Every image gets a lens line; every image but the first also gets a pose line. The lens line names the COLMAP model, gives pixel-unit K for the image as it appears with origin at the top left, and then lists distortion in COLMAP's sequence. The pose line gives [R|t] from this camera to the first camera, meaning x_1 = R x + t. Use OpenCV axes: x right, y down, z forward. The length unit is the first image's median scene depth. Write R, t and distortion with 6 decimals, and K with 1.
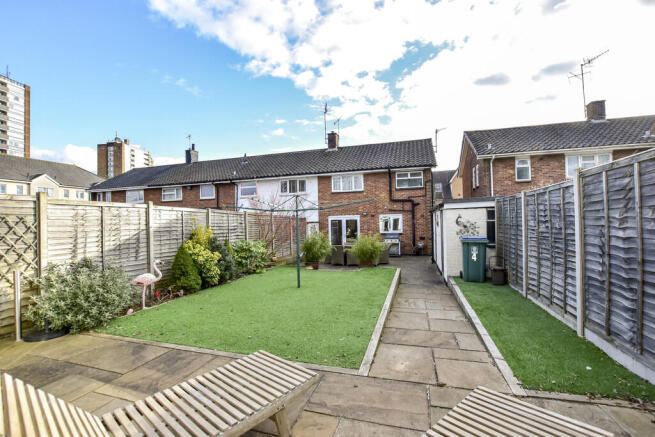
lens RADIAL K [[287.4, 0, 327.5], [0, 287.4, 220.4], [0, 0, 1]] dist [-0.005285, 0.000026]
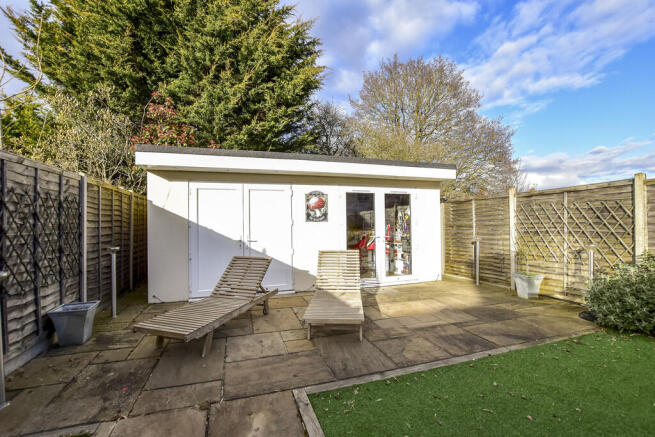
lens RADIAL K [[287.4, 0, 333.0], [0, 287.4, 214.4], [0, 0, 1]] dist [-0.005285, 0.000026]
pose [[-0.812529, 0.011019, -0.582817, 0.338050], [0.034166, 0.999003, -0.028746, 0.023227], [0.581919, -0.043269, -0.812095, 1.131627]]
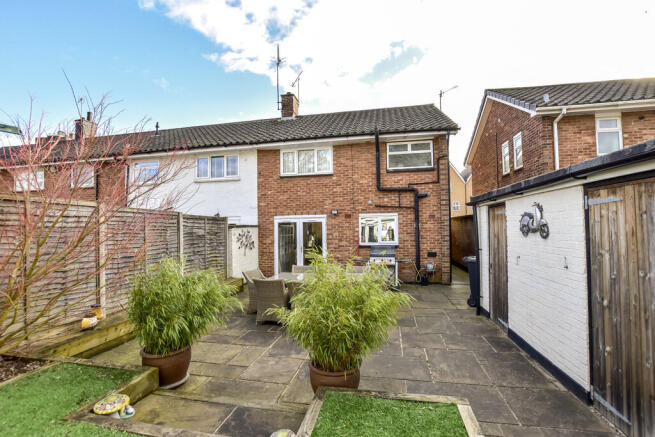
lens RADIAL K [[287.4, 0, 329.7], [0, 287.4, 221.4], [0, 0, 1]] dist [-0.005285, 0.000026]
pose [[0.993966, 0.008972, 0.109324, 0.055683], [-0.007273, 0.999847, -0.015926, 0.005507], [-0.109451, 0.015035, 0.993879, 0.418562]]
